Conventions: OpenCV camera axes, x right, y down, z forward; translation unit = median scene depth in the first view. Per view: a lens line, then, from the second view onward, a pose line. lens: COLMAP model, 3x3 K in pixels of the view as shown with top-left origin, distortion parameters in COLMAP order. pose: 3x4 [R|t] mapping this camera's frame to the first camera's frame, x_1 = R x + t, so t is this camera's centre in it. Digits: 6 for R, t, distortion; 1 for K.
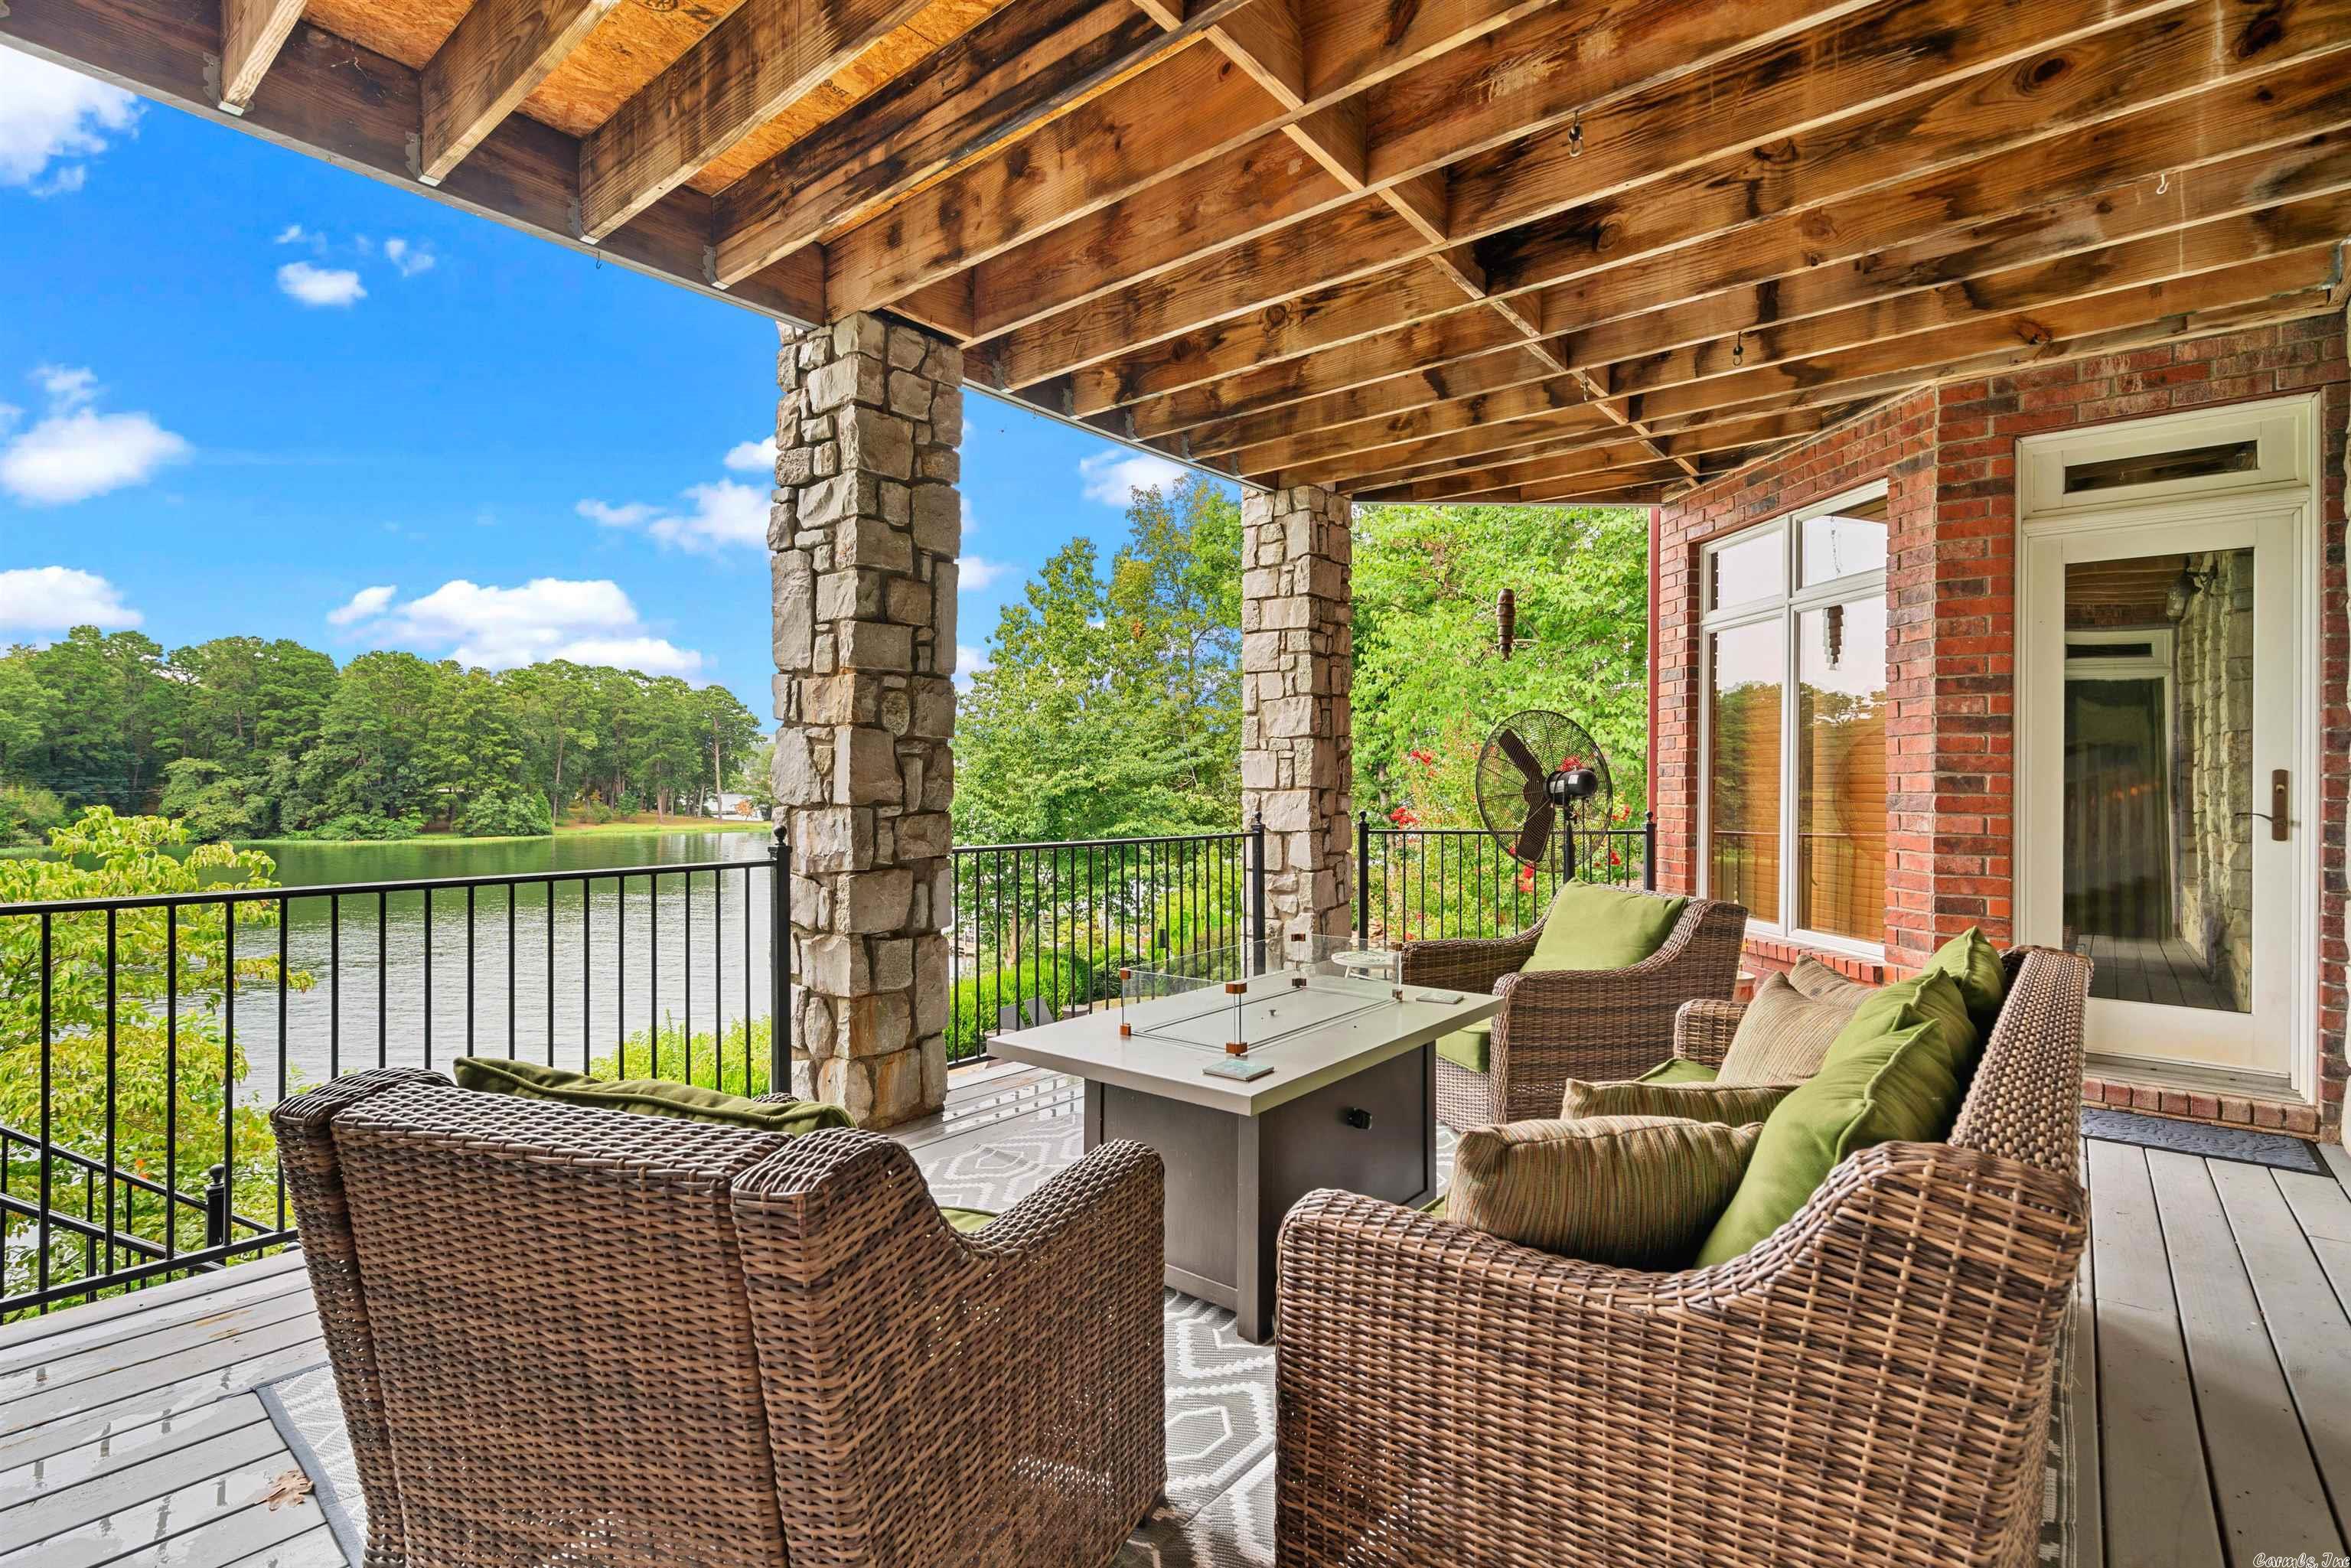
lens RADIAL K [[1096.7, 0, 1175.5], [0, 1096.7, 784.0], [0, 0, 1]] dist [-0.001098, 0.000244]
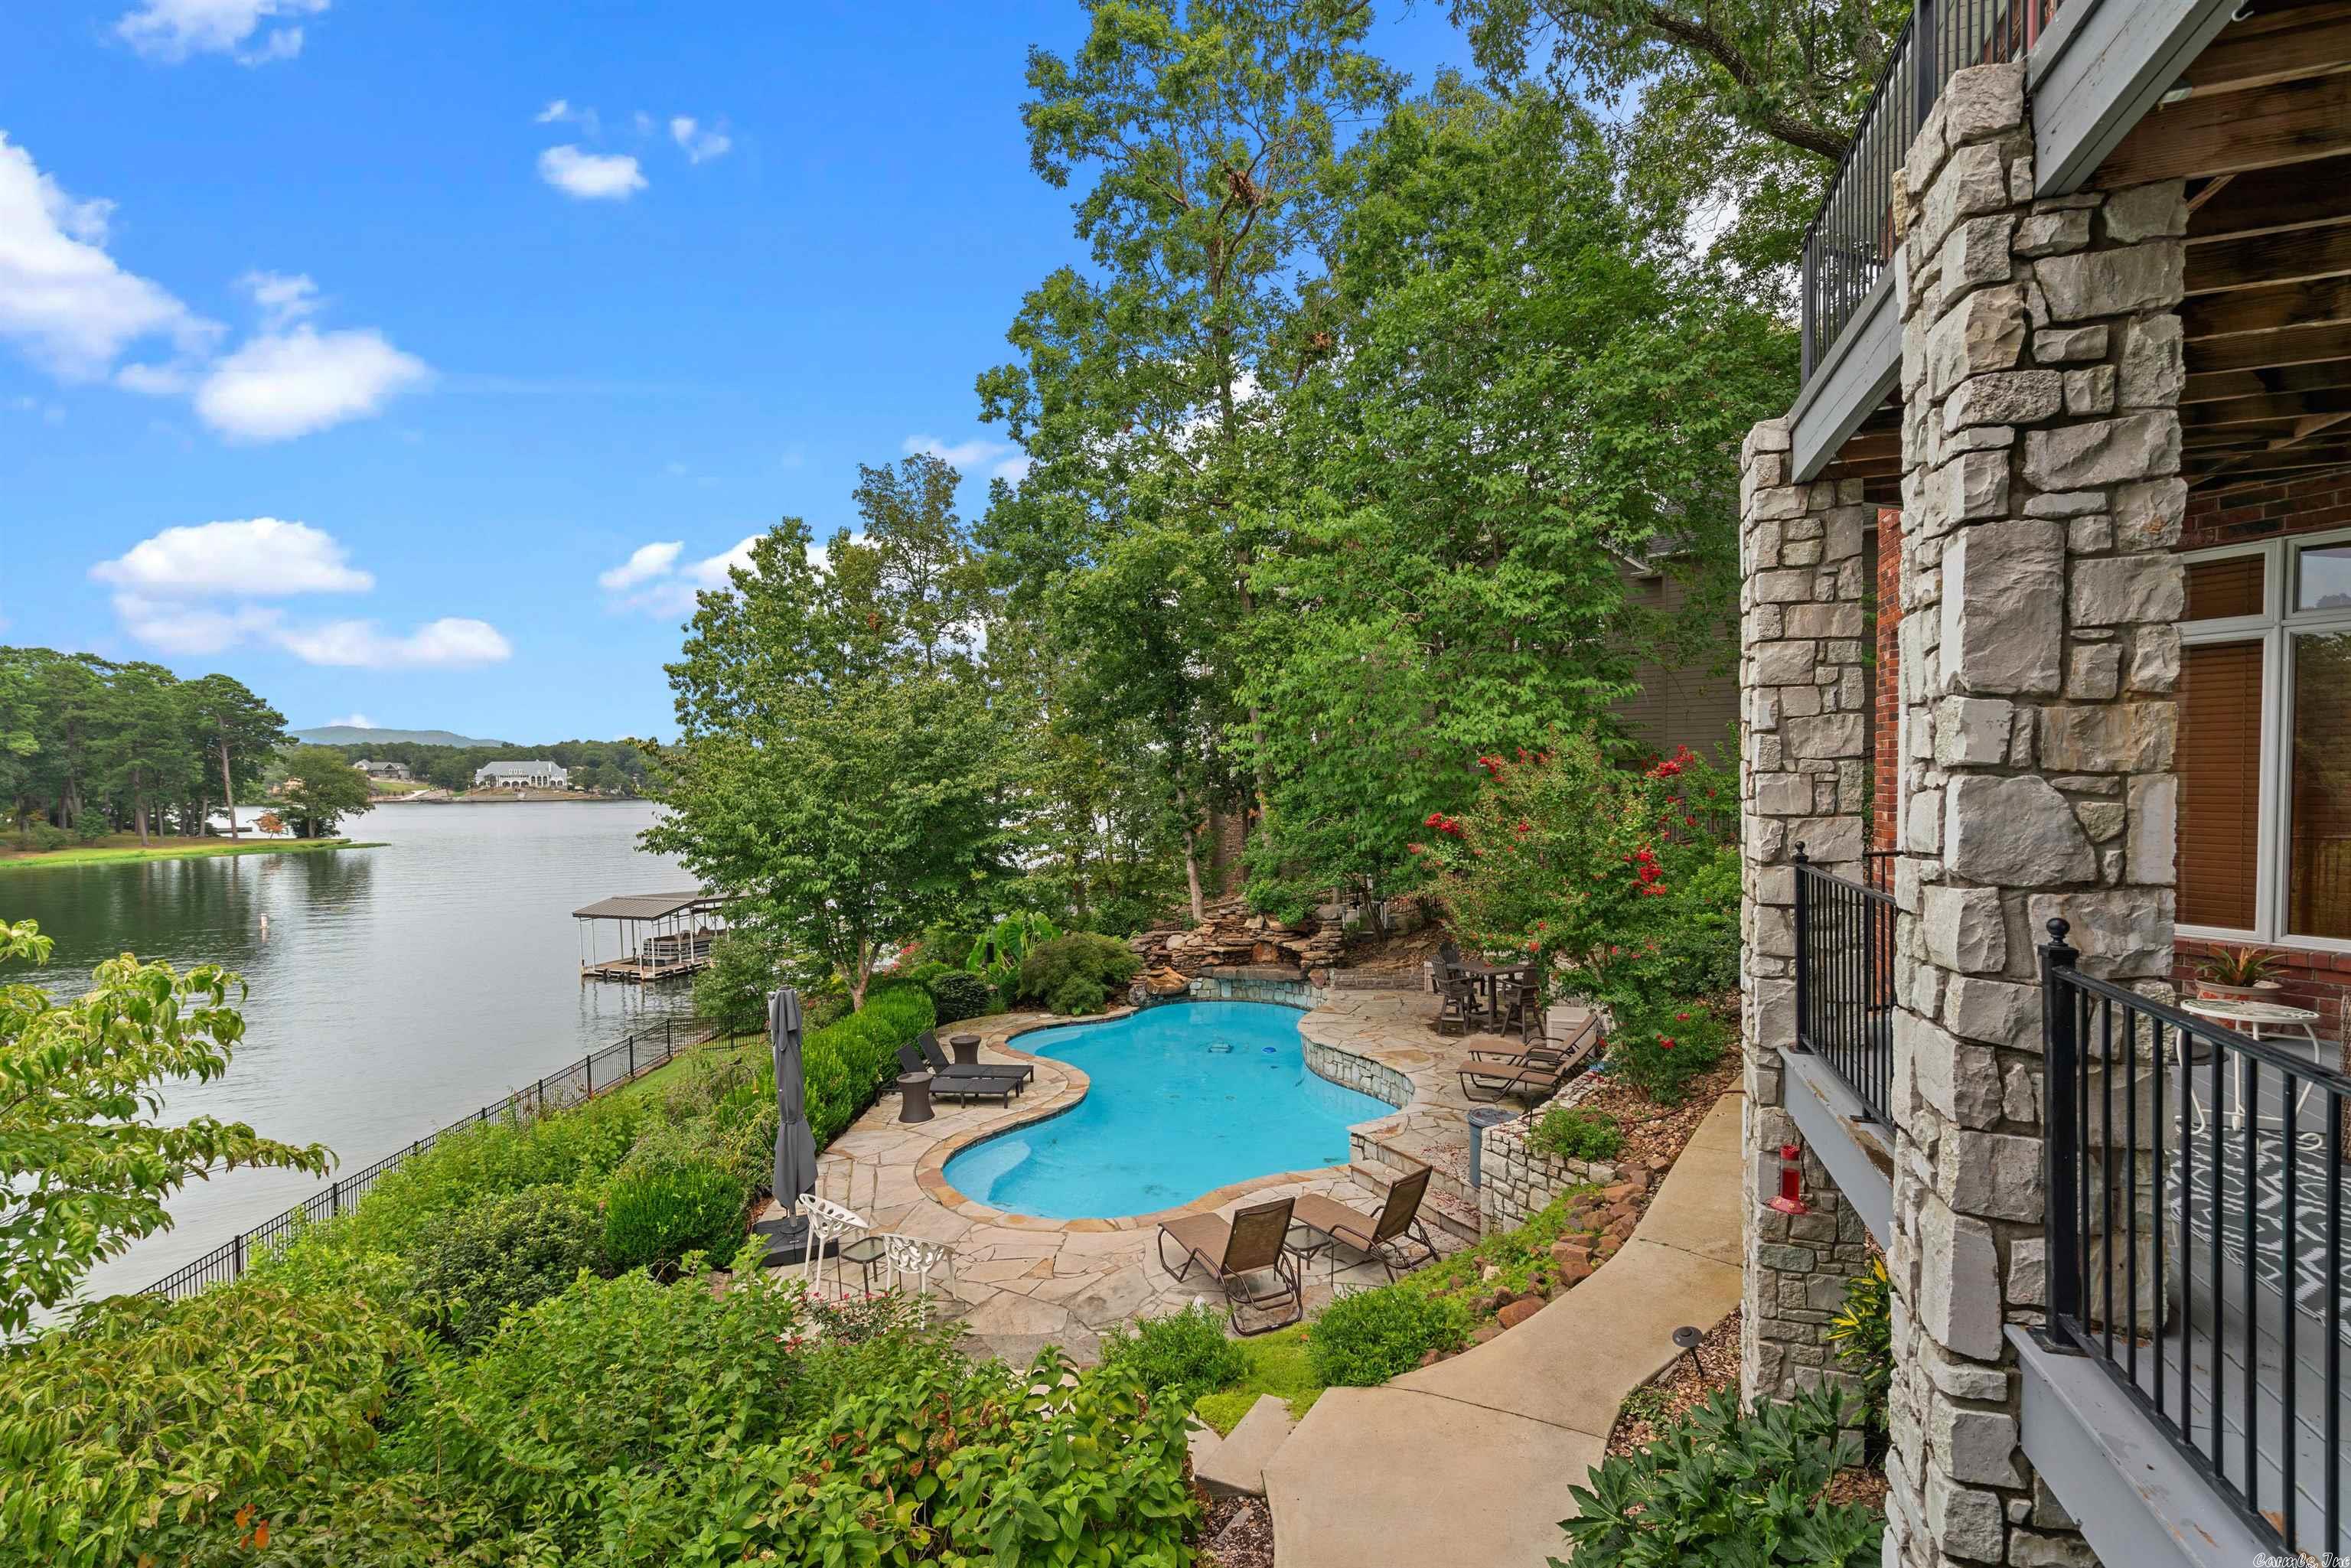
lens RADIAL K [[1070.2, 0, 1167.5], [0, 1070.2, 815.8], [0, 0, 1]] dist [-0.001825, 0.000313]
pose [[0.941321, -0.033850, 0.335811, -0.704923], [0.021630, 0.998963, 0.040064, -0.042083], [-0.336819, -0.030450, 0.941077, 0.349983]]
